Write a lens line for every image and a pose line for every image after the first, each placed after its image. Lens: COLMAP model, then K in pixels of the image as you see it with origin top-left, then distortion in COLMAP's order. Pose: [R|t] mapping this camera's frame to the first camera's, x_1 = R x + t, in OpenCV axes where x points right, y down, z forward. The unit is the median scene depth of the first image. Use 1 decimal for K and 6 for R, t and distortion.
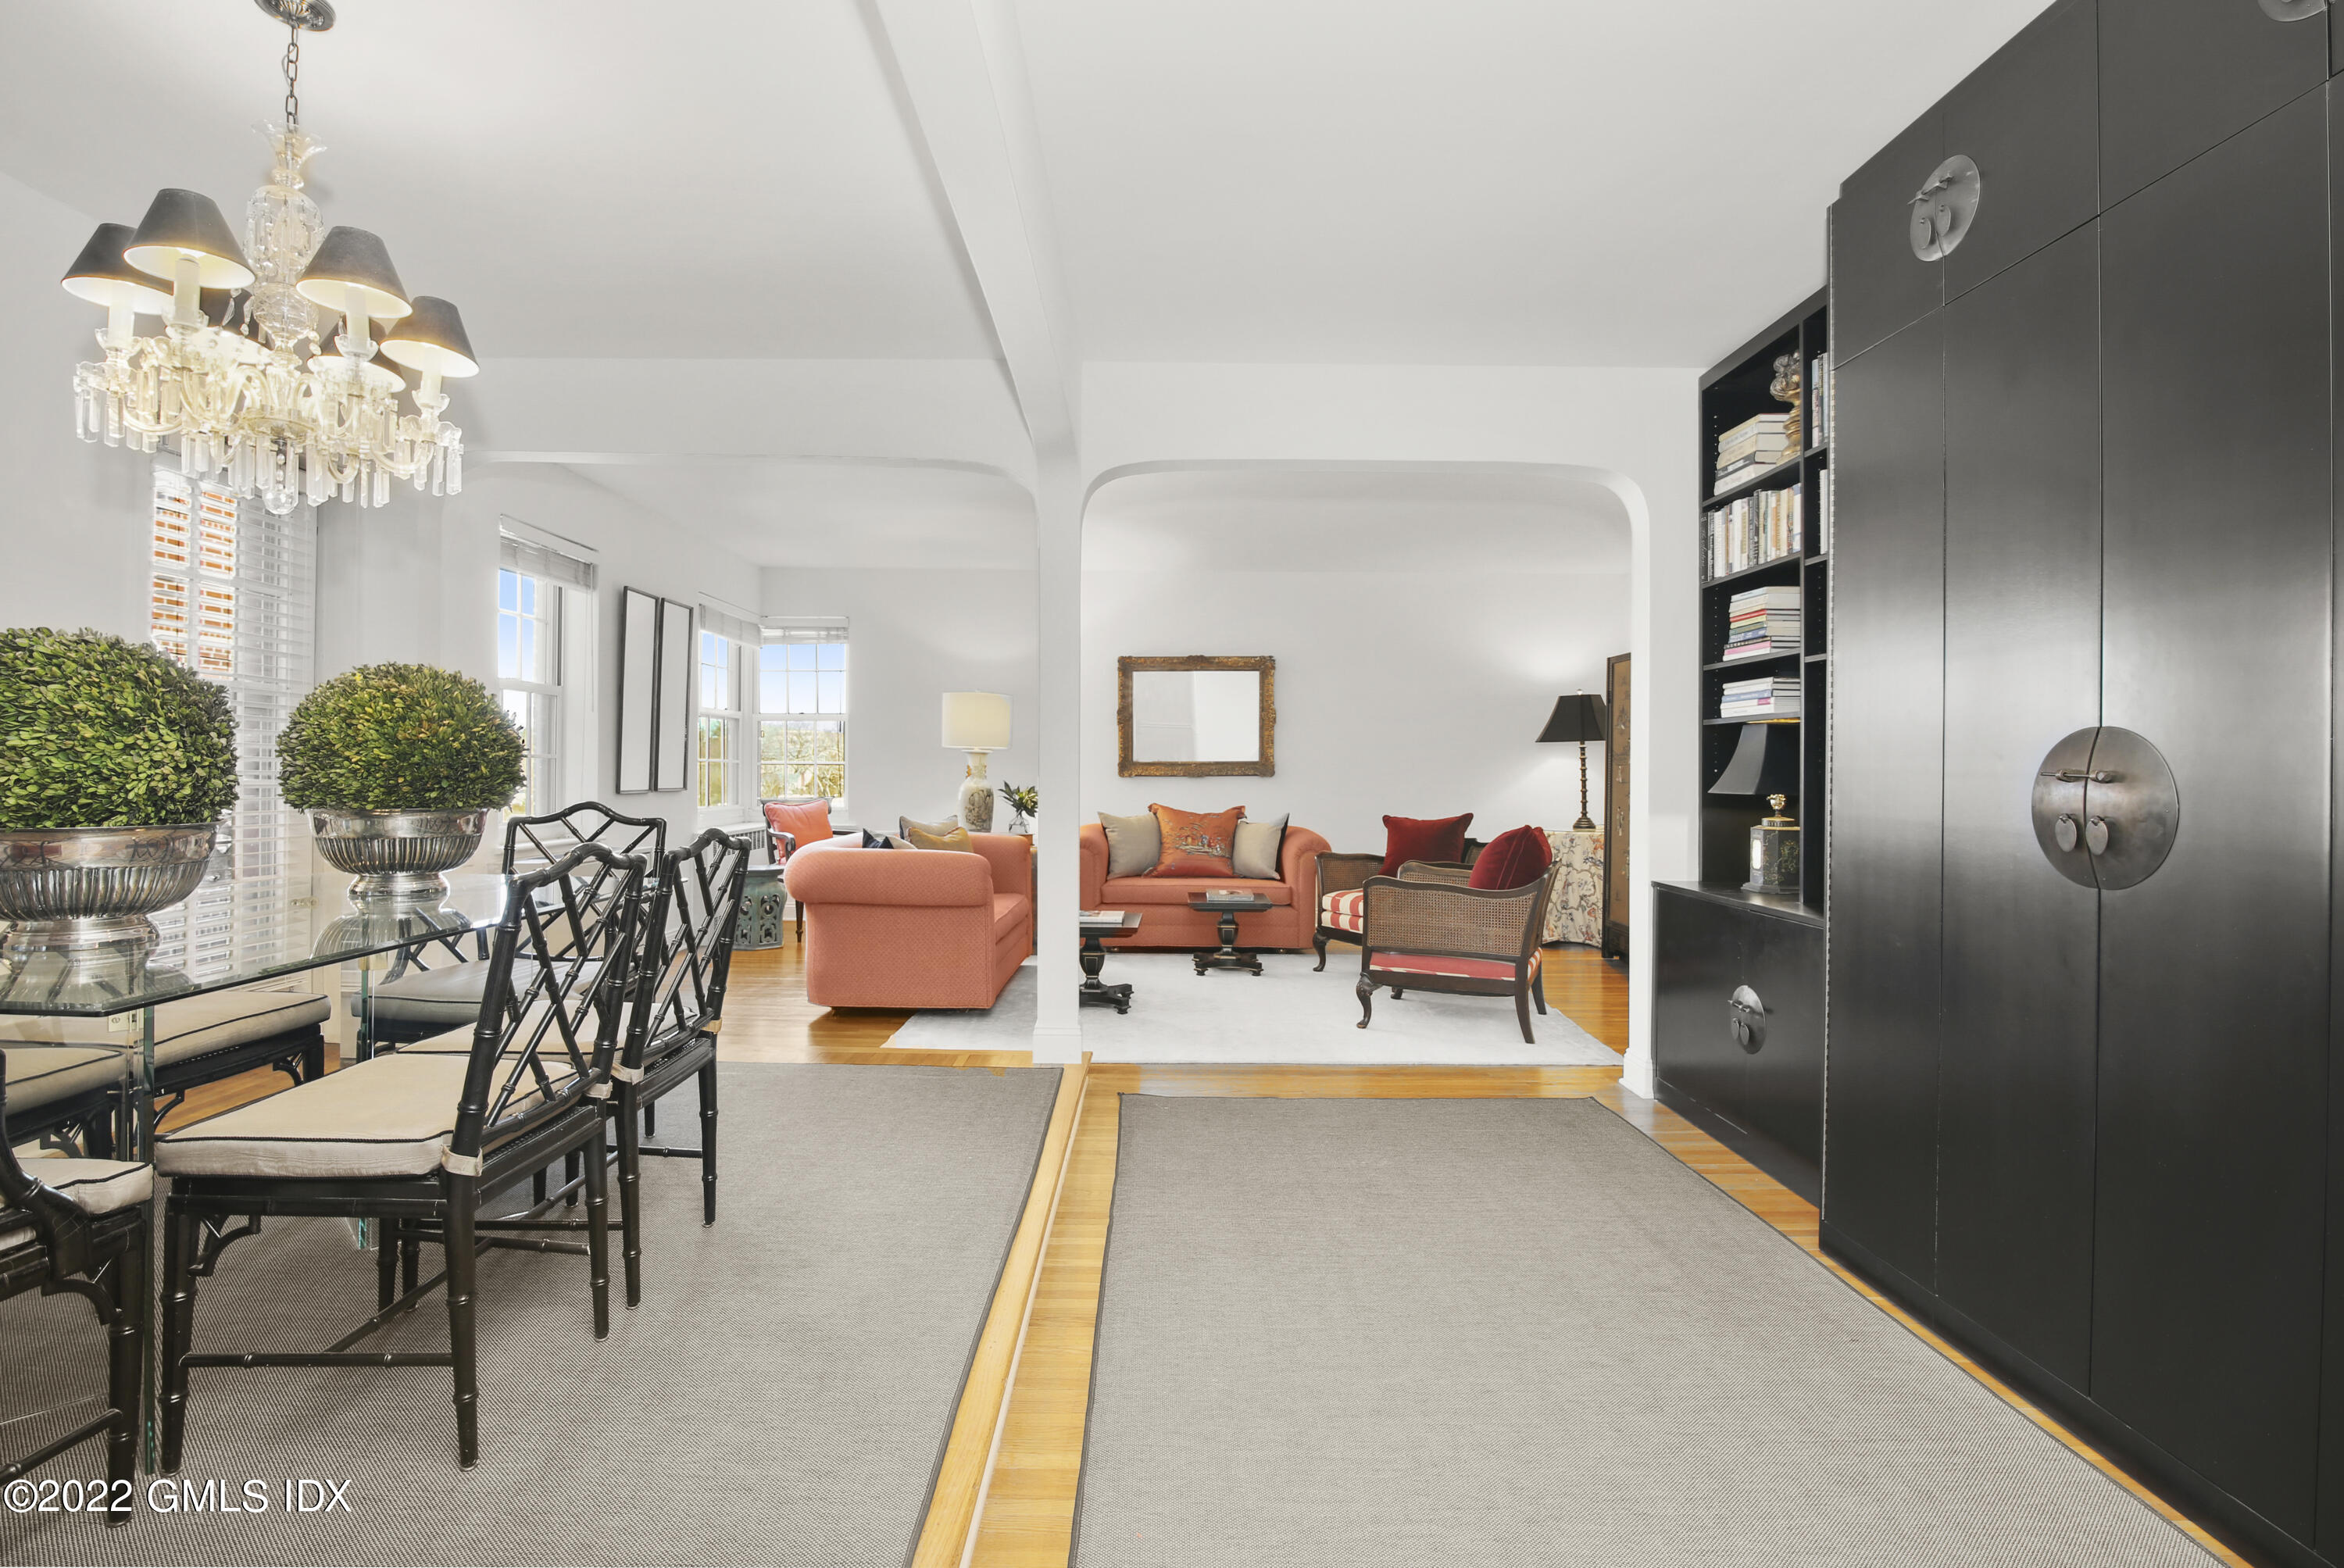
lens RADIAL K [[1077.6, 0, 1170.9], [0, 1077.6, 772.8], [0, 0, 1]] dist [-0.014002, 0.000434]
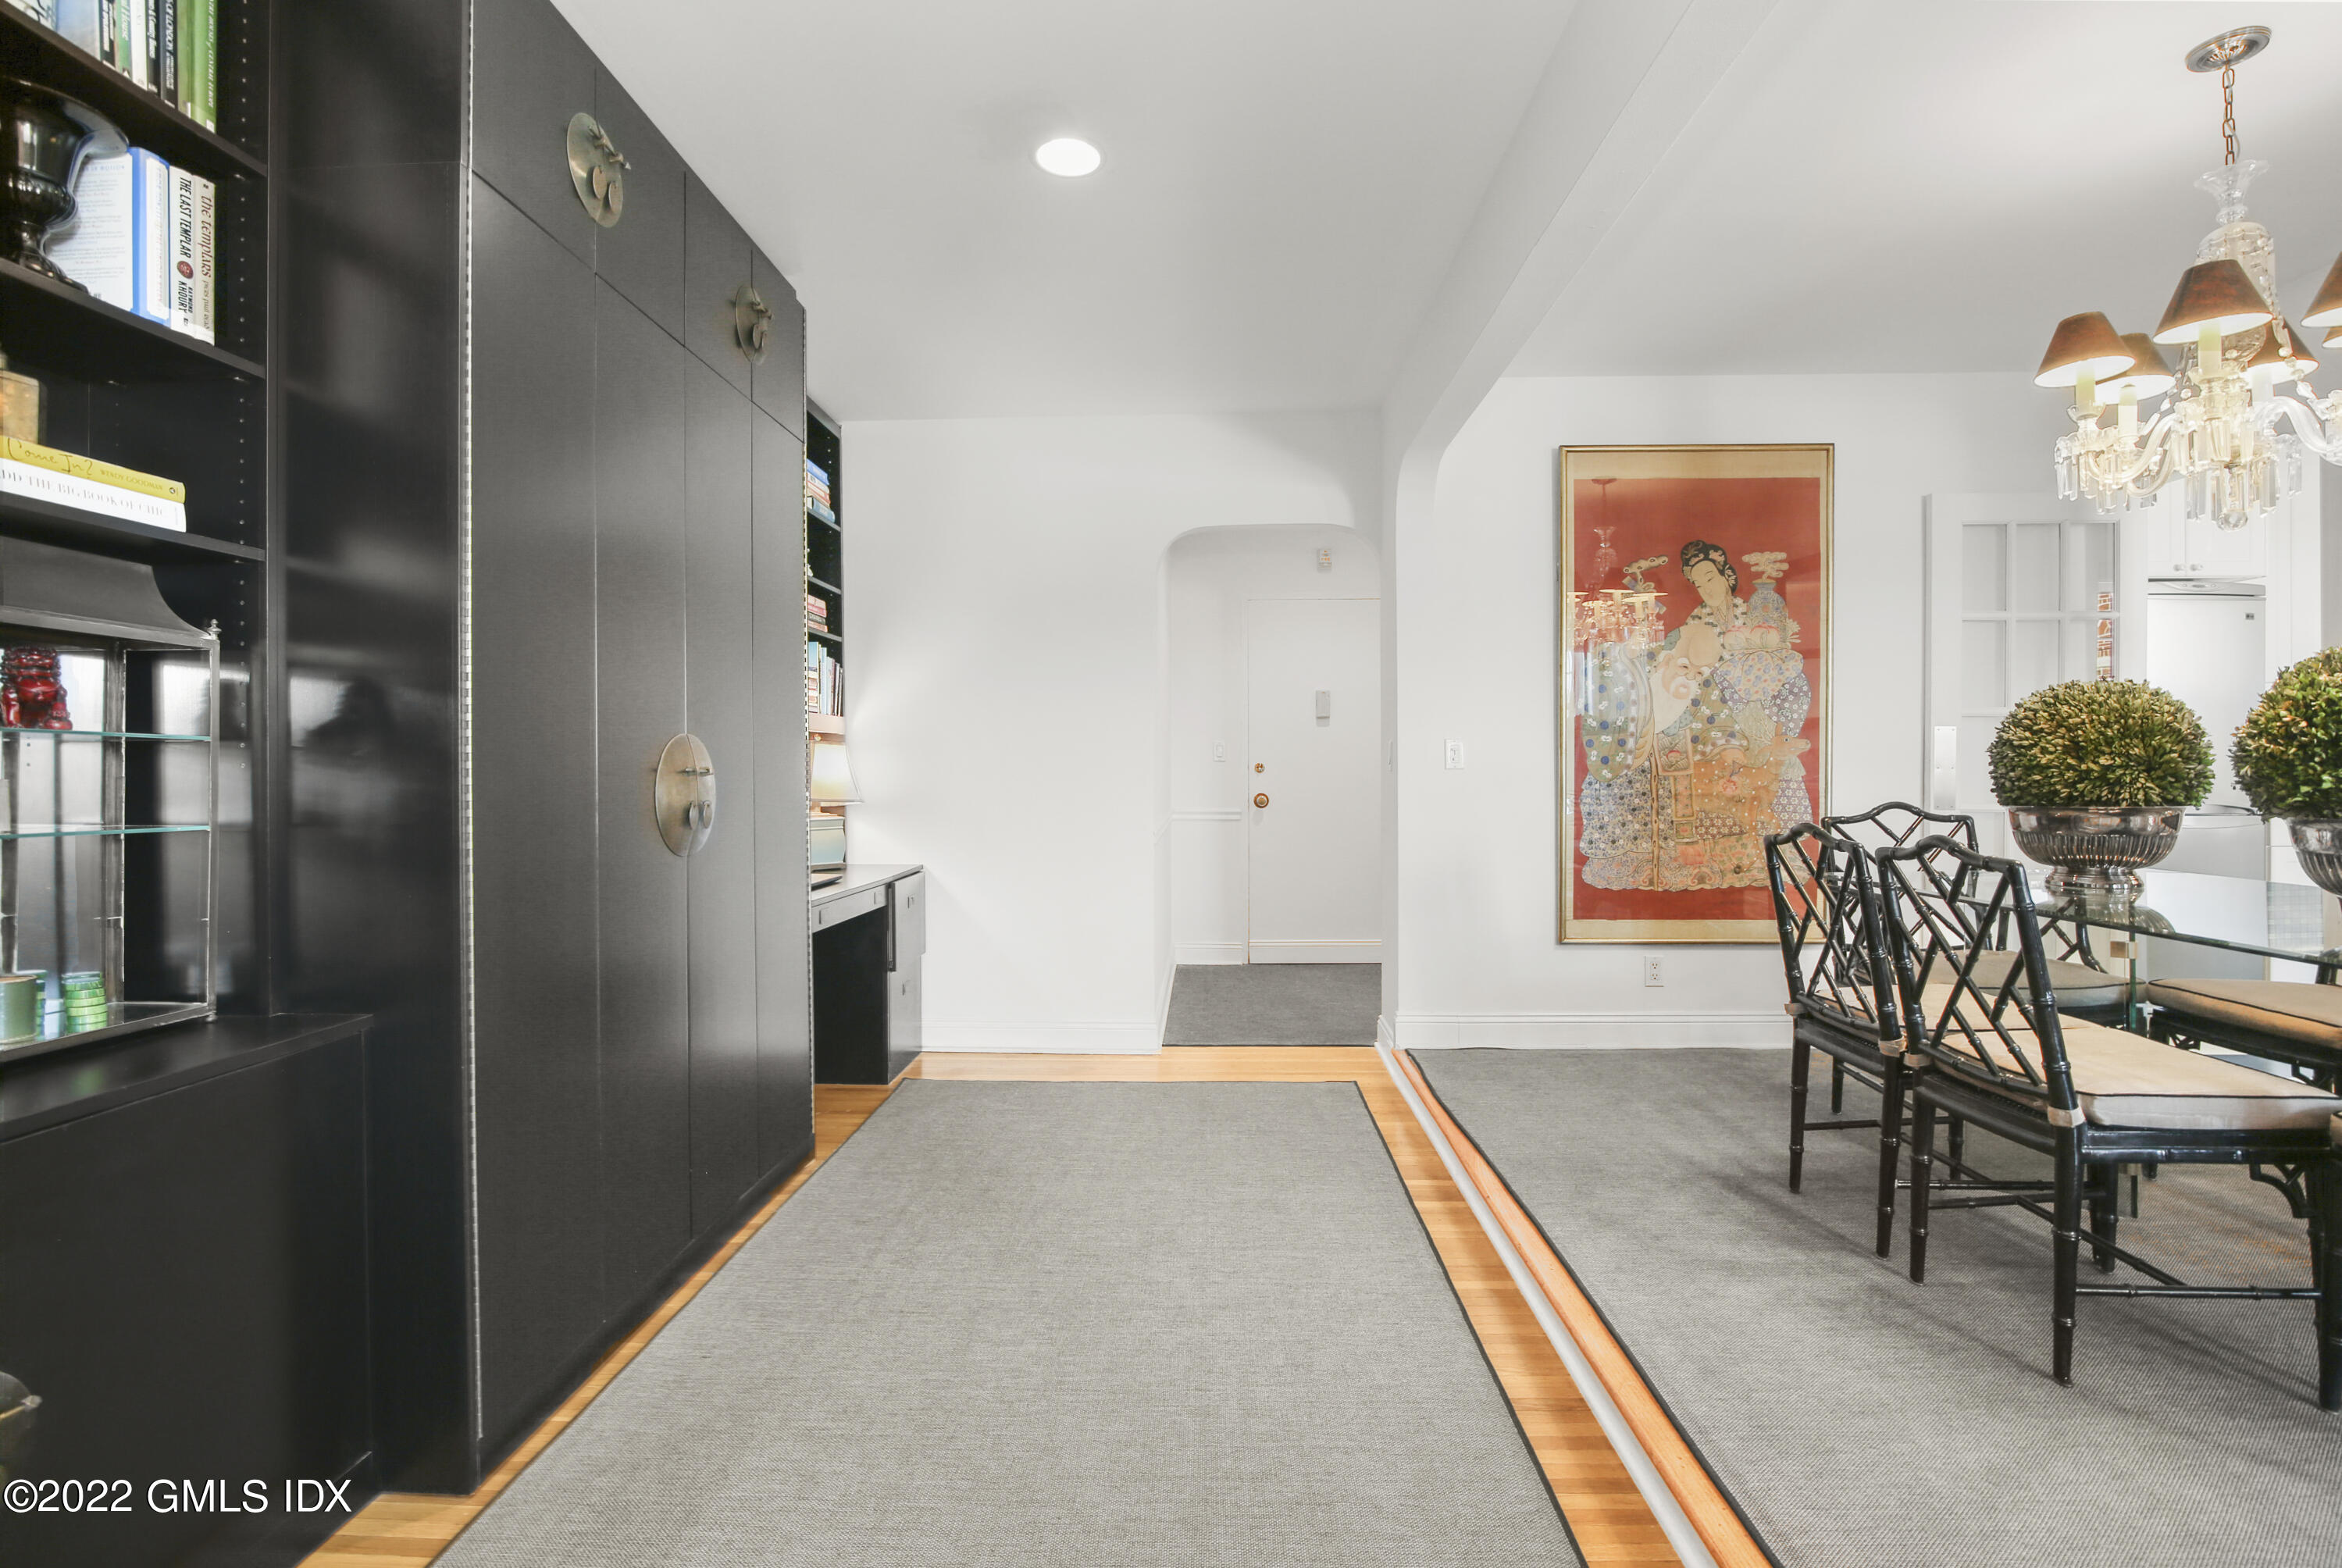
lens RADIAL K [[1094.7, 0, 1173.4], [0, 1094.7, 770.9], [0, 0, 1]] dist [-0.017057, 0.000532]
pose [[-0.999202, -0.002891, 0.039834, 0.065981], [-0.002832, 0.999995, 0.001520, -0.000490], [-0.039839, 0.001406, -0.999205, 0.731544]]
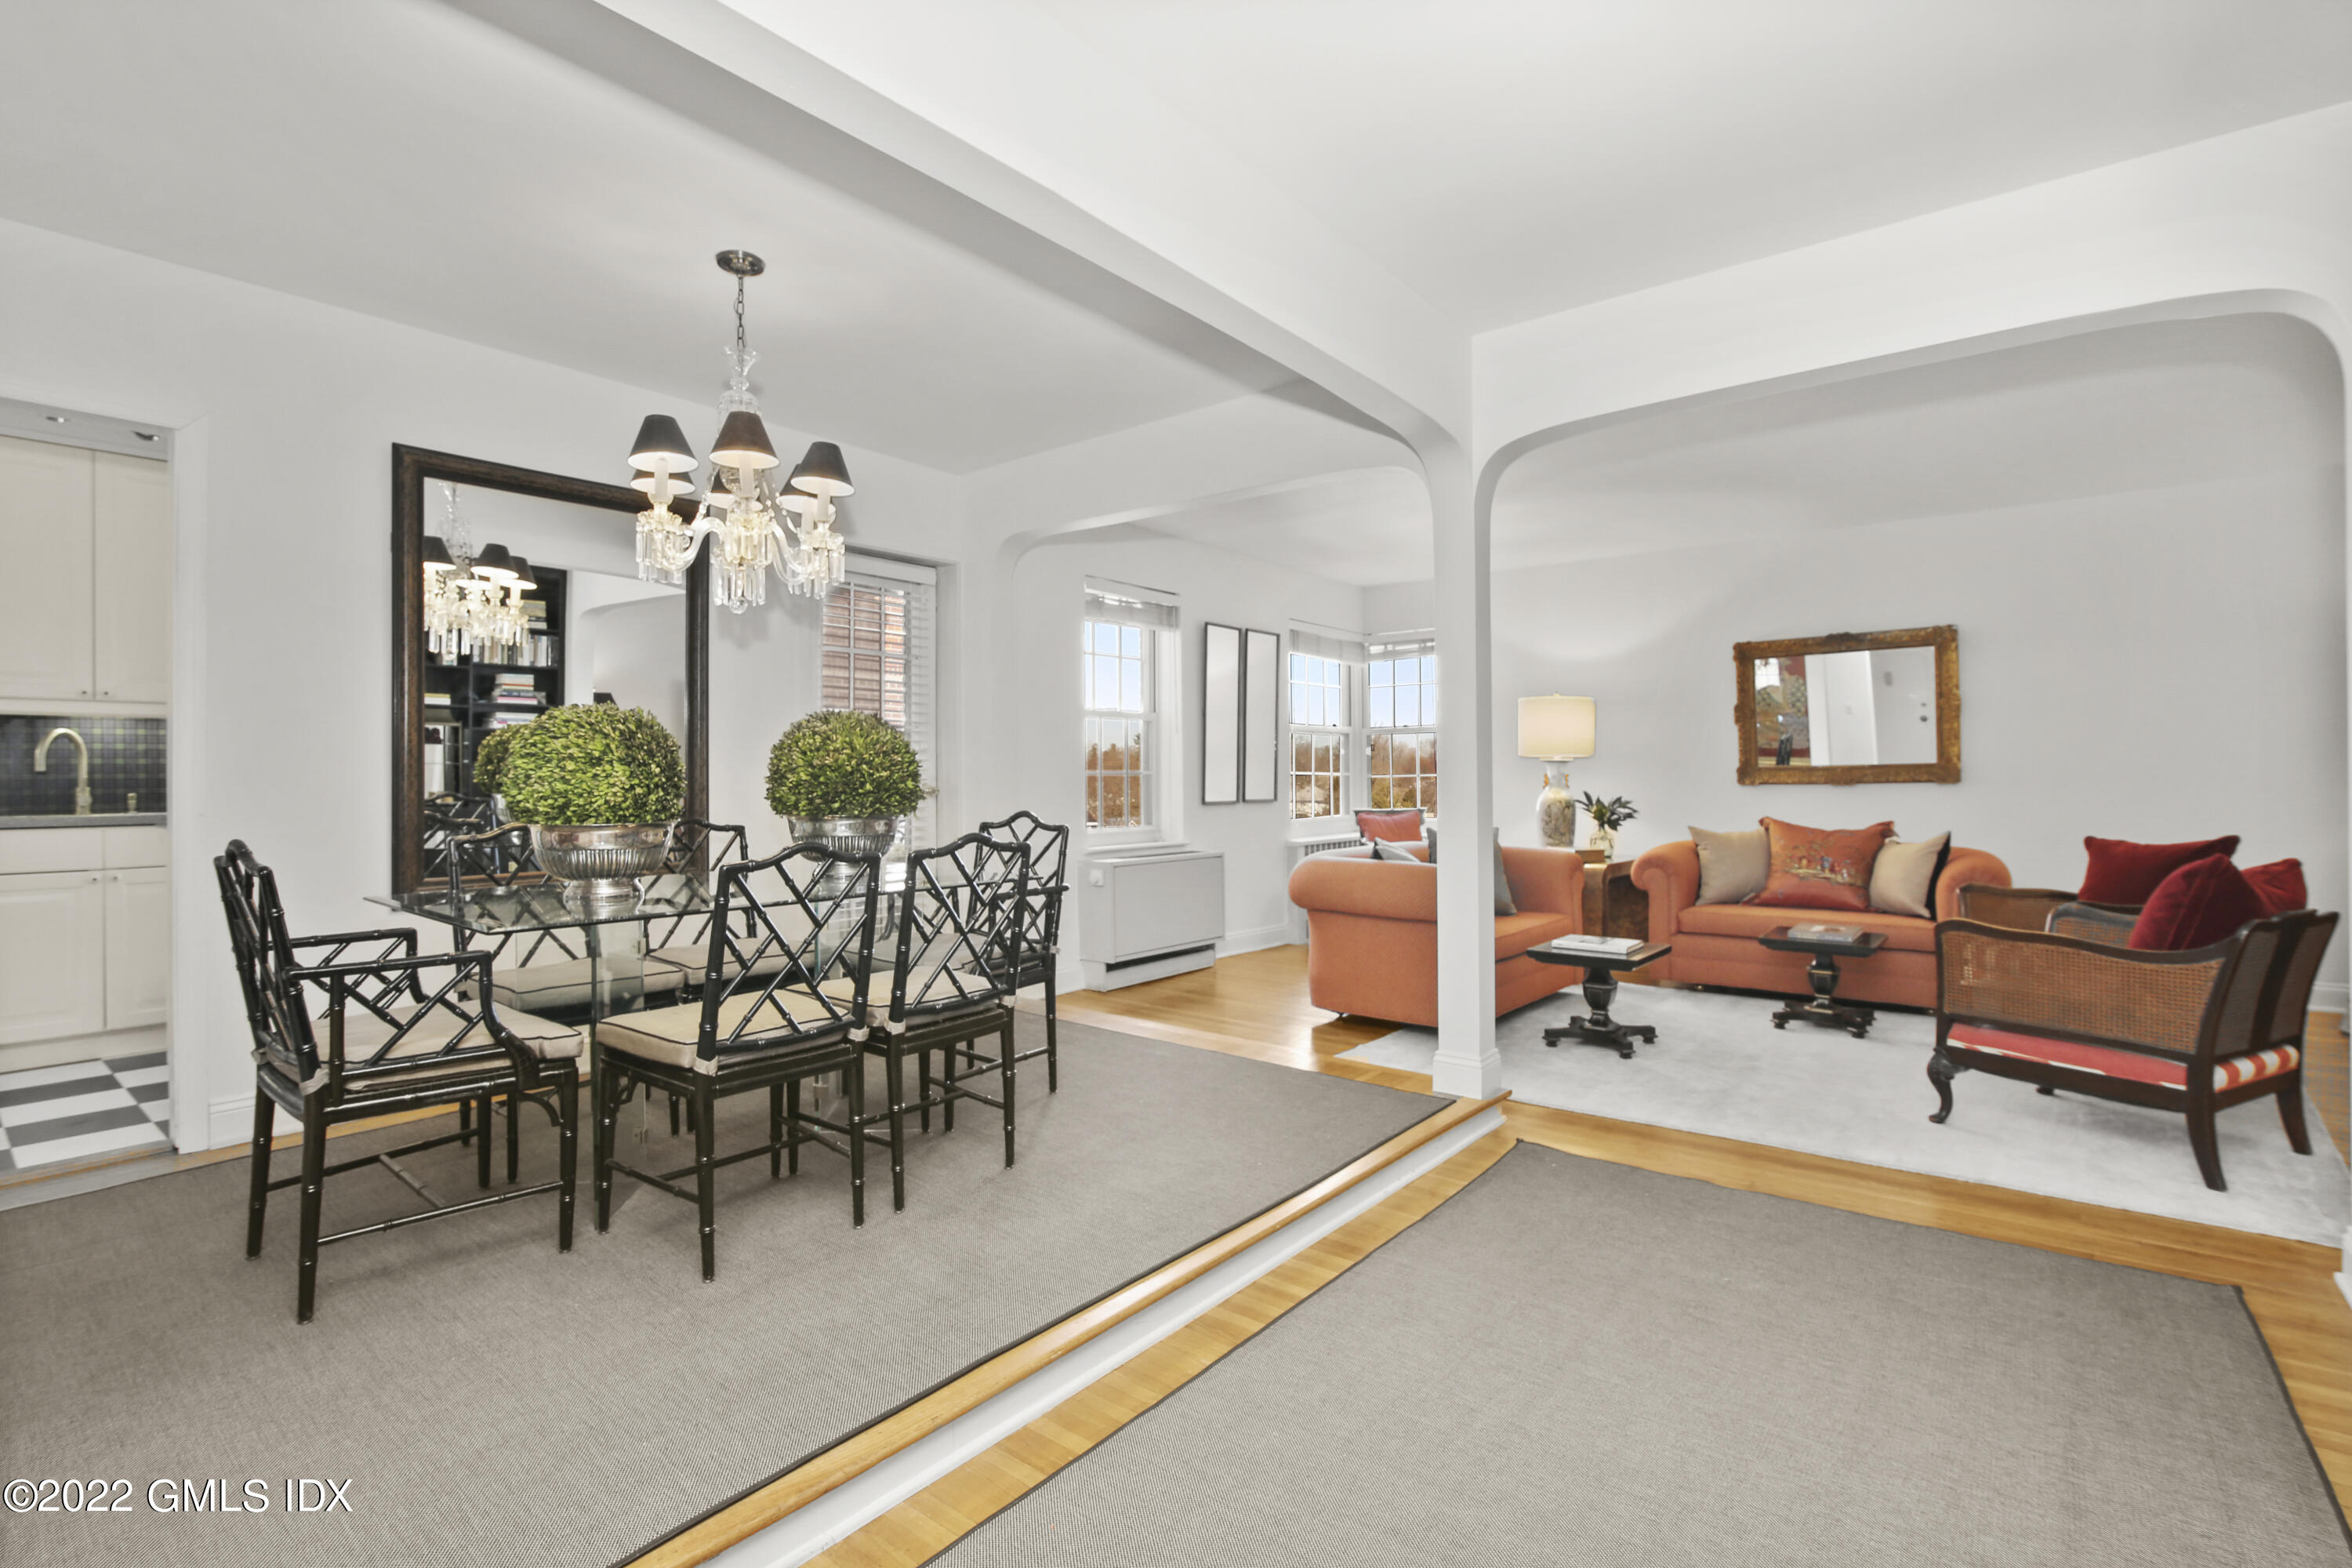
lens RADIAL K [[1099.4, 0, 1178.4], [0, 1099.4, 770.8], [0, 0, 1]] dist [-0.017057, 0.000532]
pose [[0.776448, -0.016275, -0.629972, 0.202860], [0.009813, 0.999858, -0.013736, 0.000150], [0.630105, 0.004483, 0.776497, 0.071596]]
